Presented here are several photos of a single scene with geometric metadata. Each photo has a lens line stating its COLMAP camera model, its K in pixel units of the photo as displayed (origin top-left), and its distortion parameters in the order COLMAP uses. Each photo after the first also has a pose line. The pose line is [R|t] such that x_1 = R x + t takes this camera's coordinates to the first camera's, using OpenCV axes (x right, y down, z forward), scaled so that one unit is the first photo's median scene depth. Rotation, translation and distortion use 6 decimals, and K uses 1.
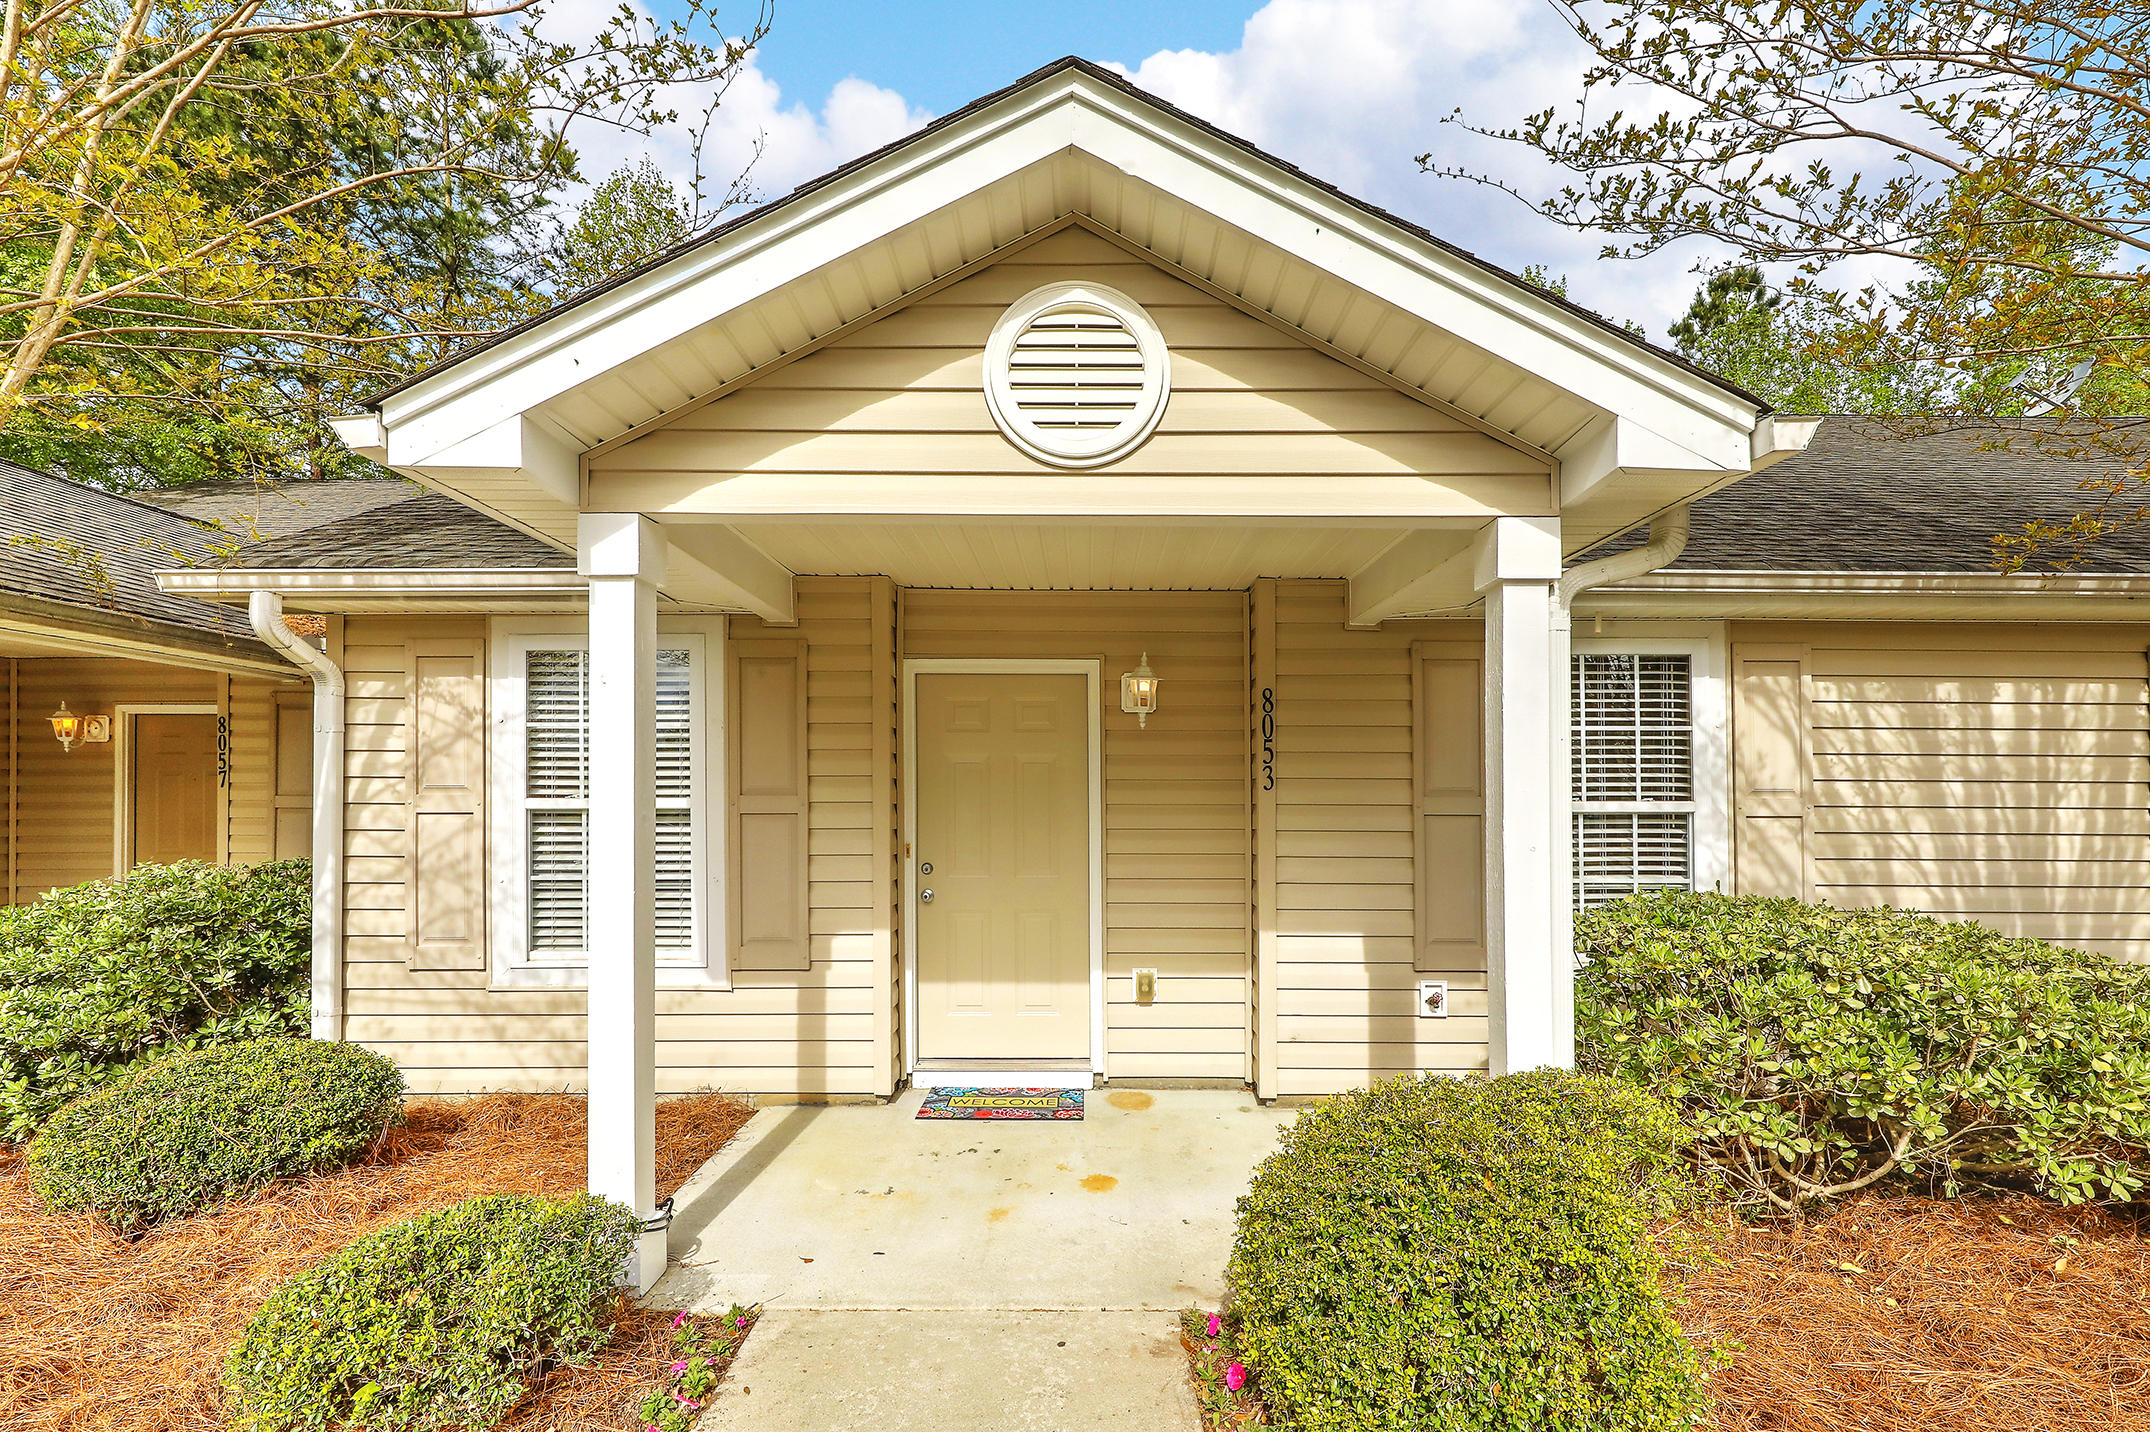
lens RADIAL K [[972.4, 0, 1112.5], [0, 972.4, 772.1], [0, 0, 1]] dist [-0.002118, -0.000554]
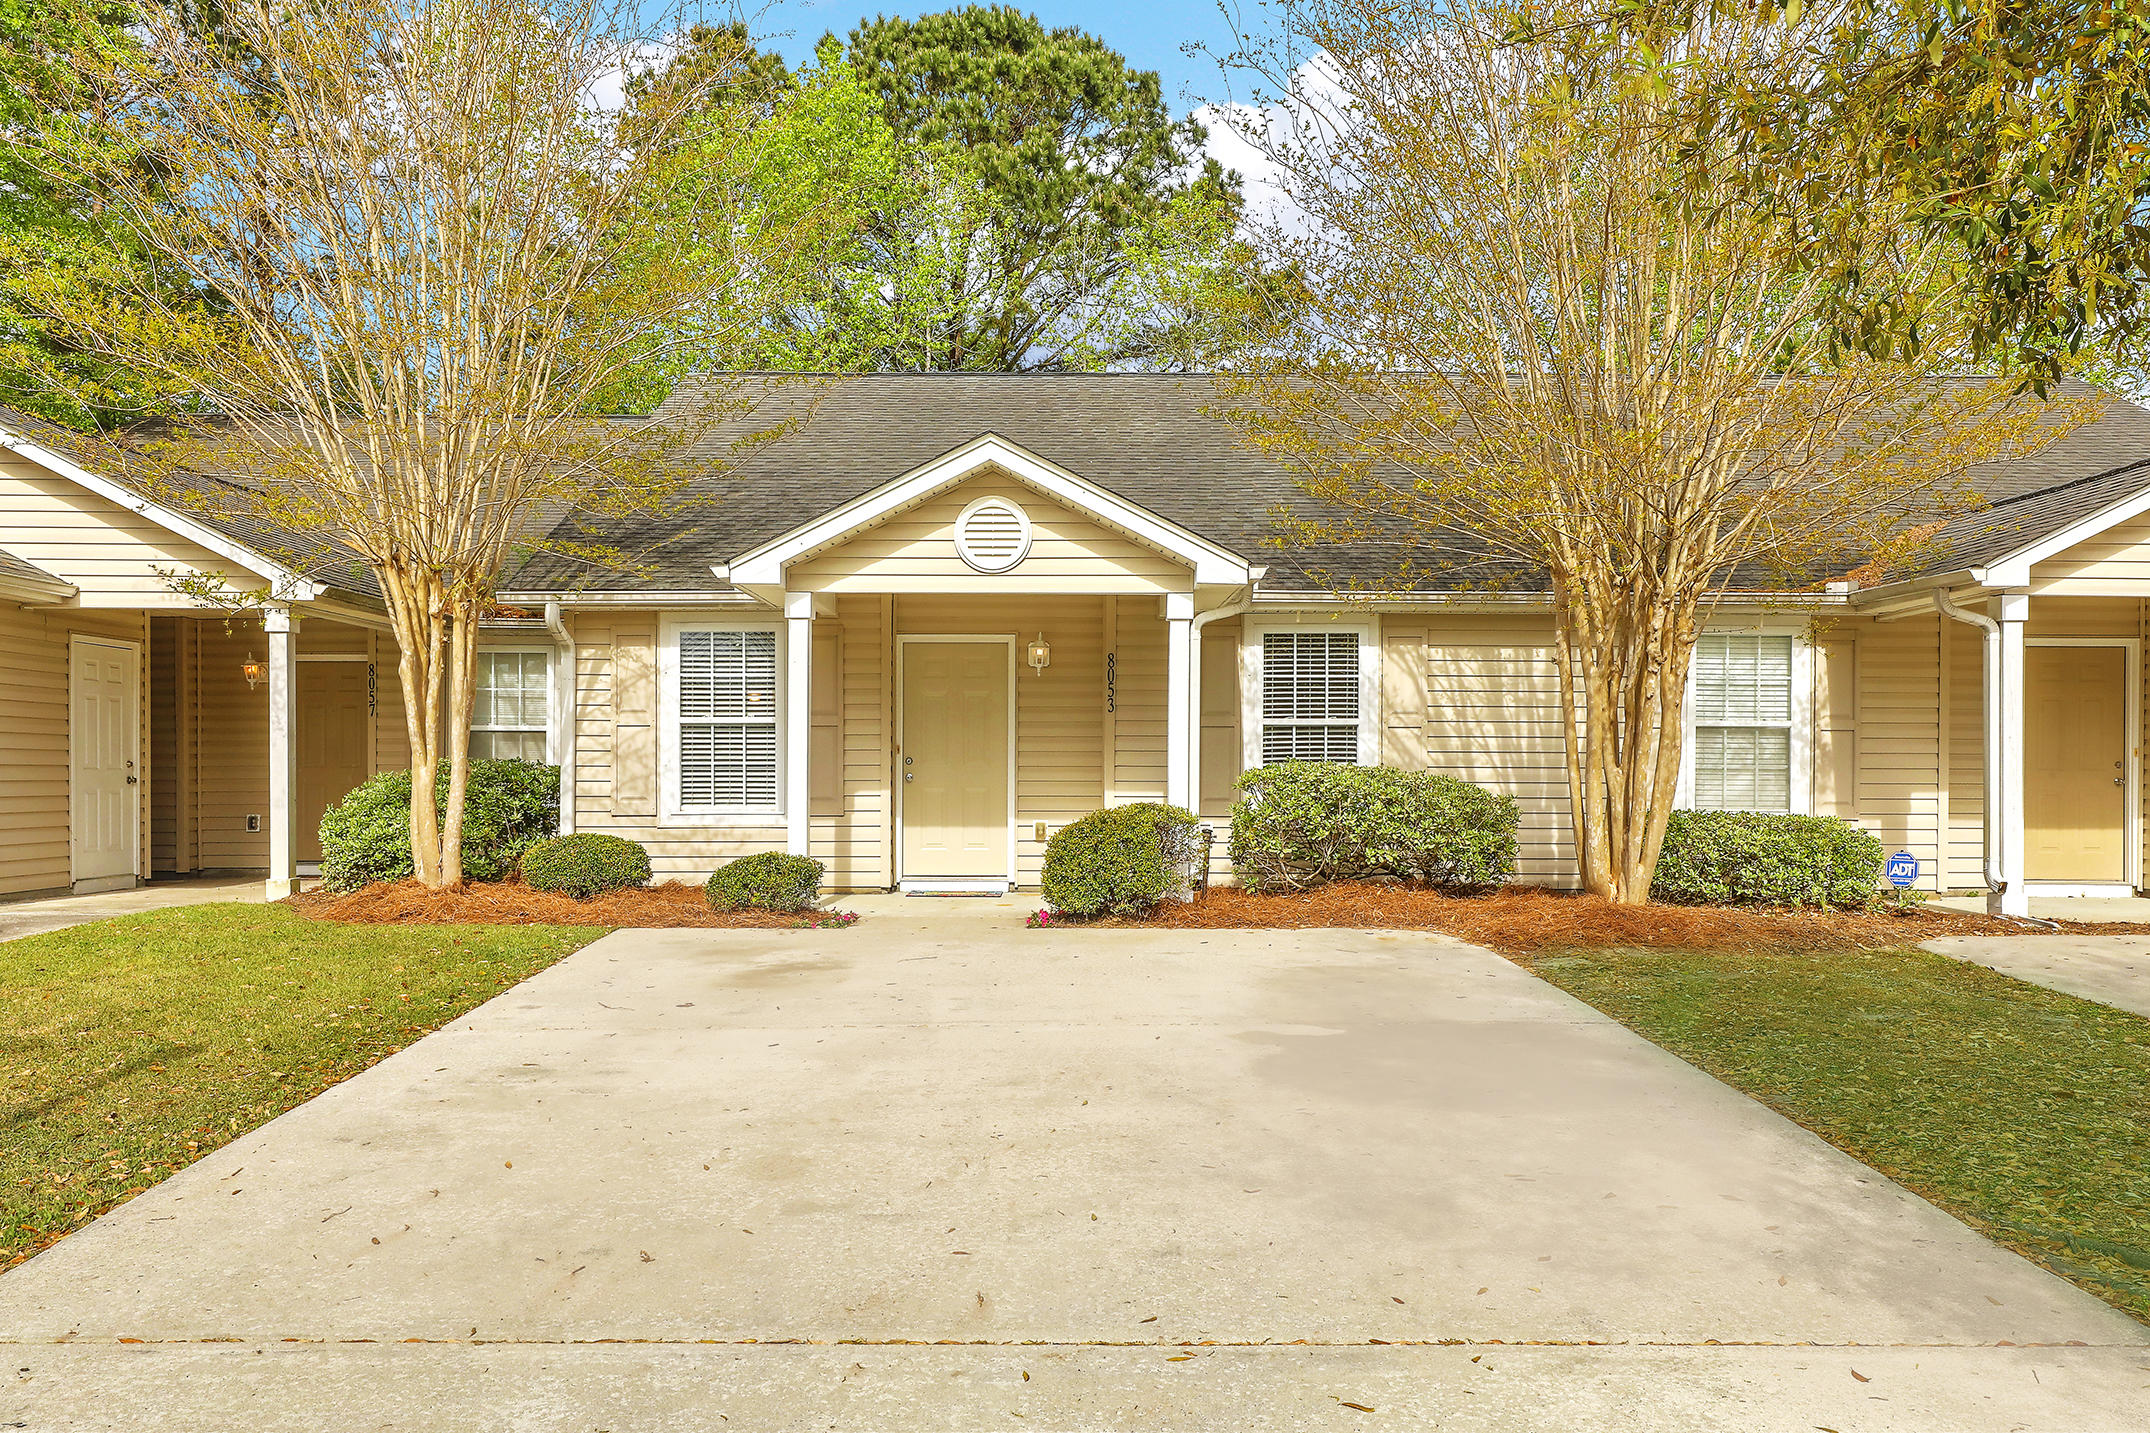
lens RADIAL K [[1615.7, 0, 1142.6], [0, 1615.7, 708.2], [0, 0, 1]] dist [-0.003493, -0.001198]
pose [[0.999658, -0.001251, 0.026104, 0.140819], [0.001410, 0.999980, -0.006088, 0.029125], [-0.026096, 0.006123, 0.999641, -1.850779]]
